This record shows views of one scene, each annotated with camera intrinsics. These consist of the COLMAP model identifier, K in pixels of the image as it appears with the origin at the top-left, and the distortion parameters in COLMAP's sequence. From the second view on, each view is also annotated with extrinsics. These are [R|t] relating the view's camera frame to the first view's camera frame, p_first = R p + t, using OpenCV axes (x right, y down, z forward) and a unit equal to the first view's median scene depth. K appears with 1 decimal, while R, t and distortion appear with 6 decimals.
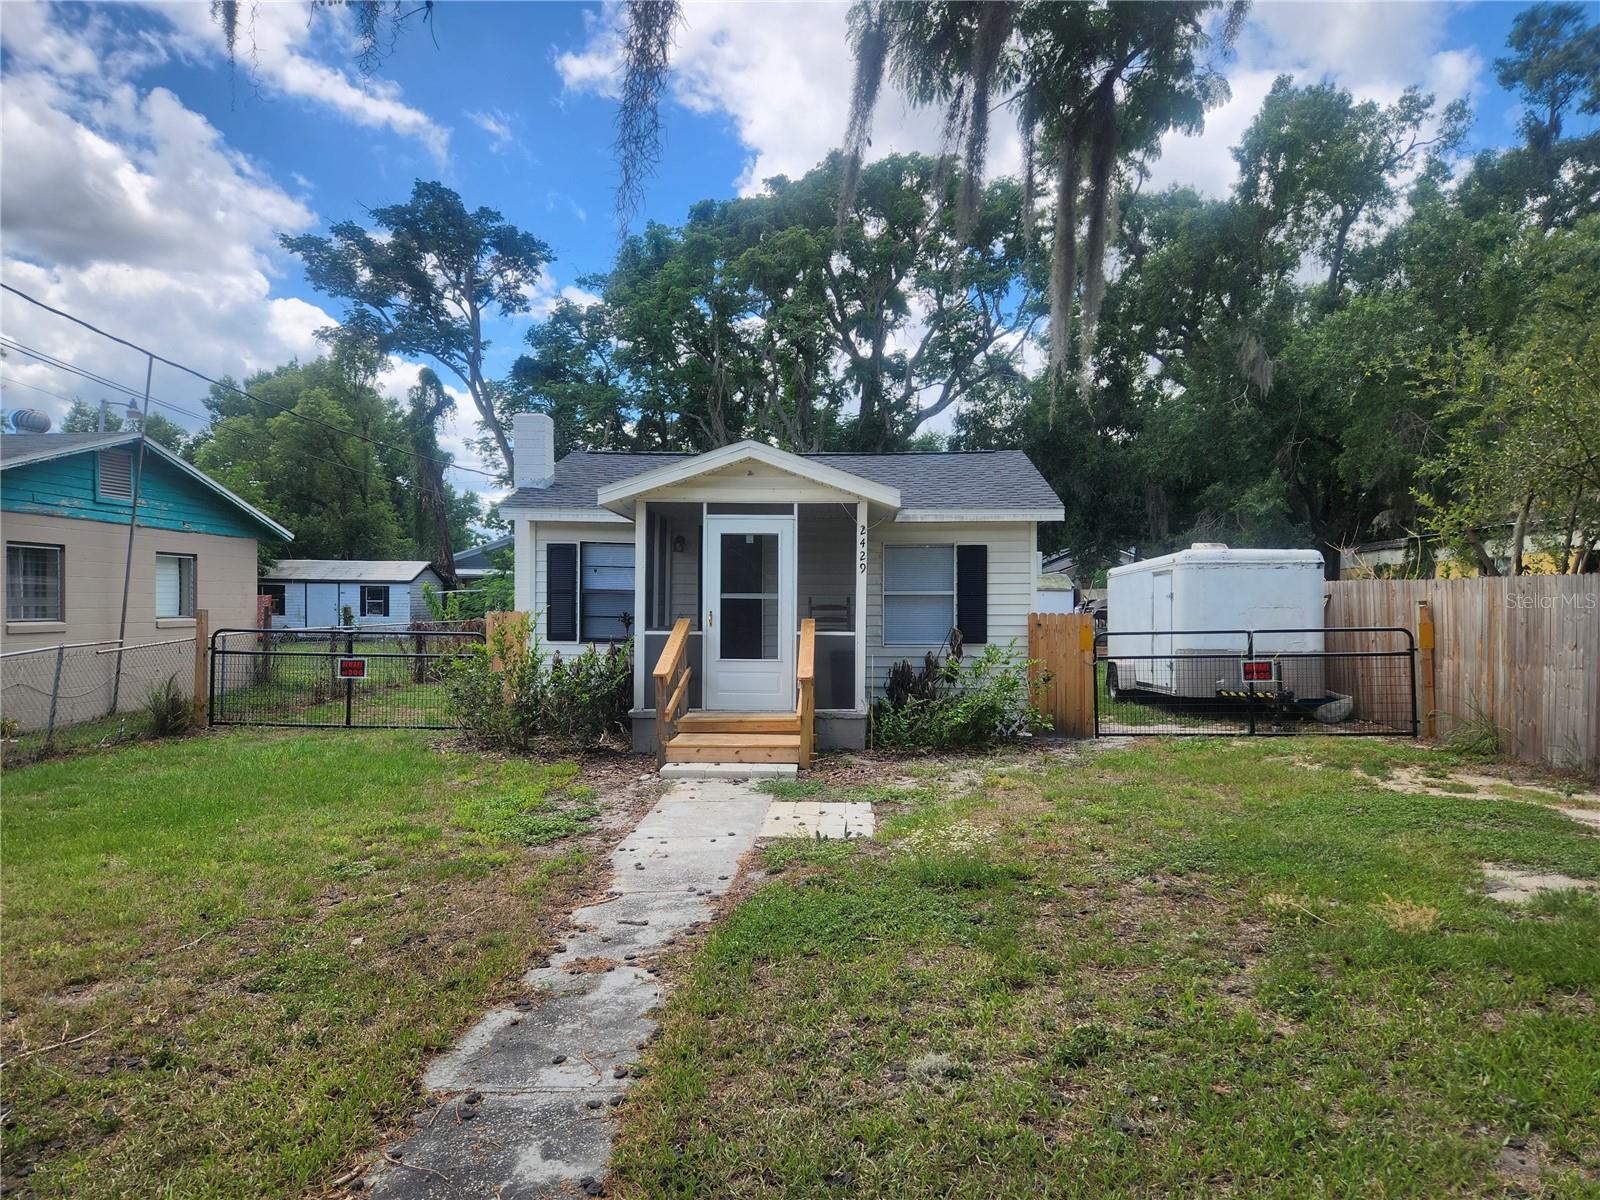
lens RADIAL K [[1099.8, 0, 822.8], [0, 1099.8, 627.6], [0, 0, 1]] dist [0.087564, -0.085788]
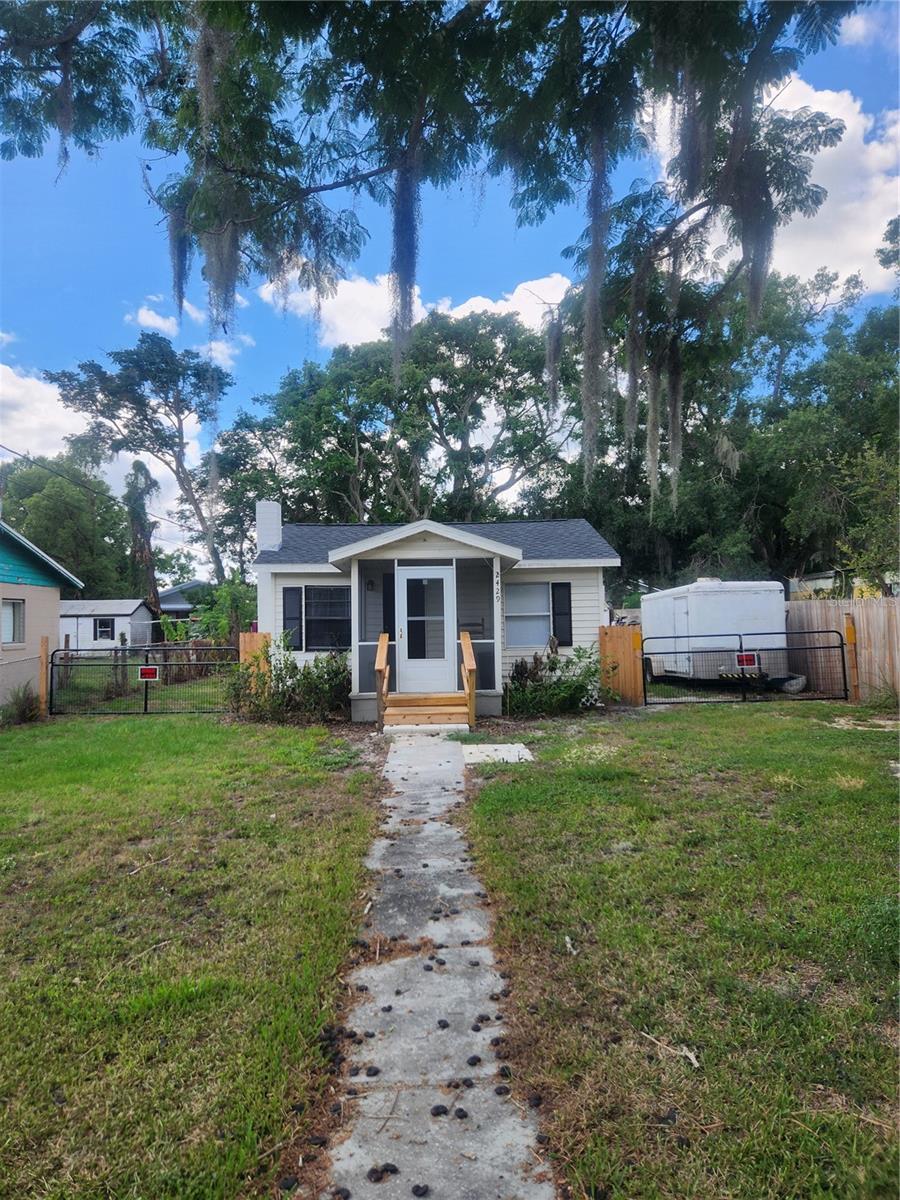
lens RADIAL K [[825.8, 0, 450.0], [0, 825.8, 600.0], [0, 0, 1]] dist [0.096808, -0.115311]
pose [[0.998444, -0.020533, 0.051844, -0.074188], [0.023137, 0.998474, -0.050149, 0.003808], [-0.050735, 0.051271, 0.997395, -0.134008]]
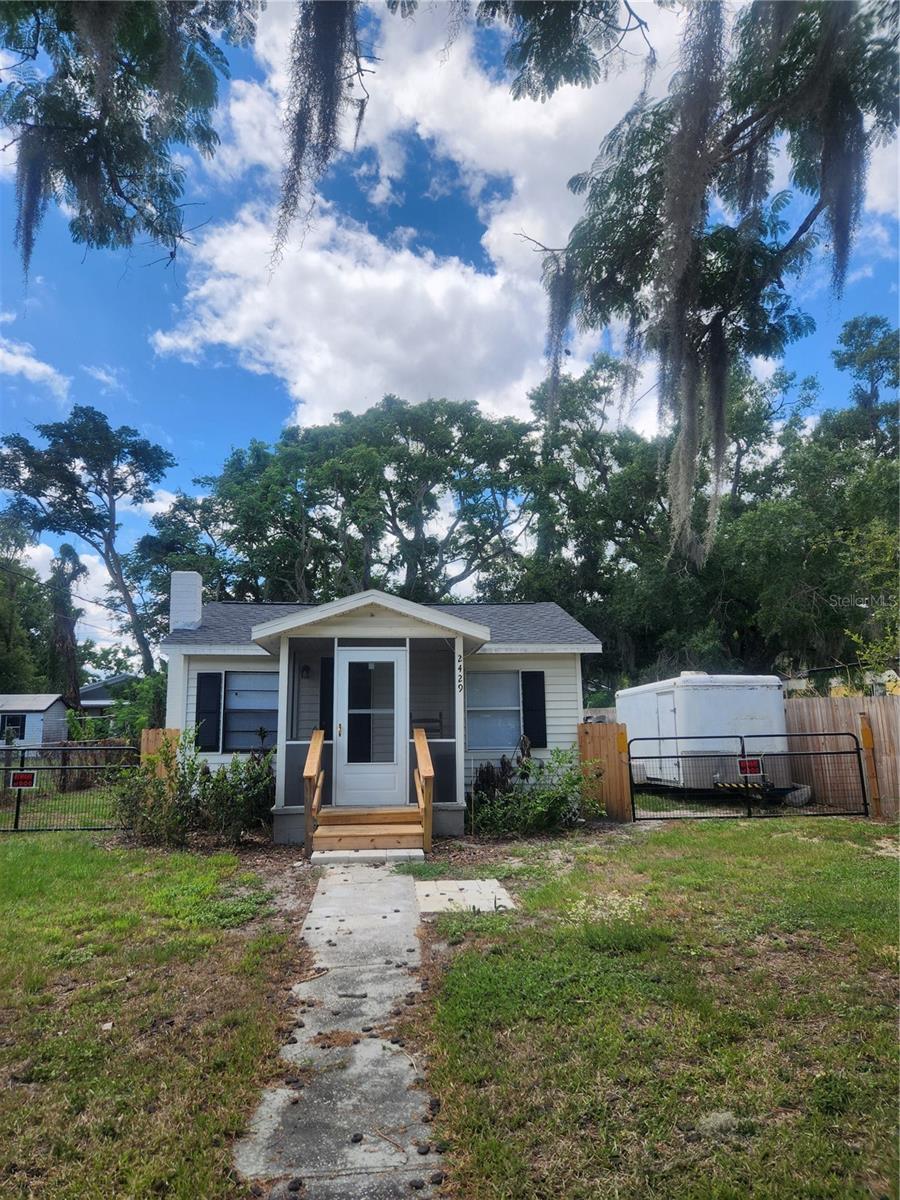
lens RADIAL K [[824.9, 0, 449.9], [0, 824.9, 607.1], [0, 0, 1]] dist [0.087564, -0.085788]
pose [[0.993645, 0.002959, 0.112522, -0.067536], [0.015312, 0.986810, -0.161160, 0.005860], [-0.111515, 0.161858, 0.980493, 0.035375]]
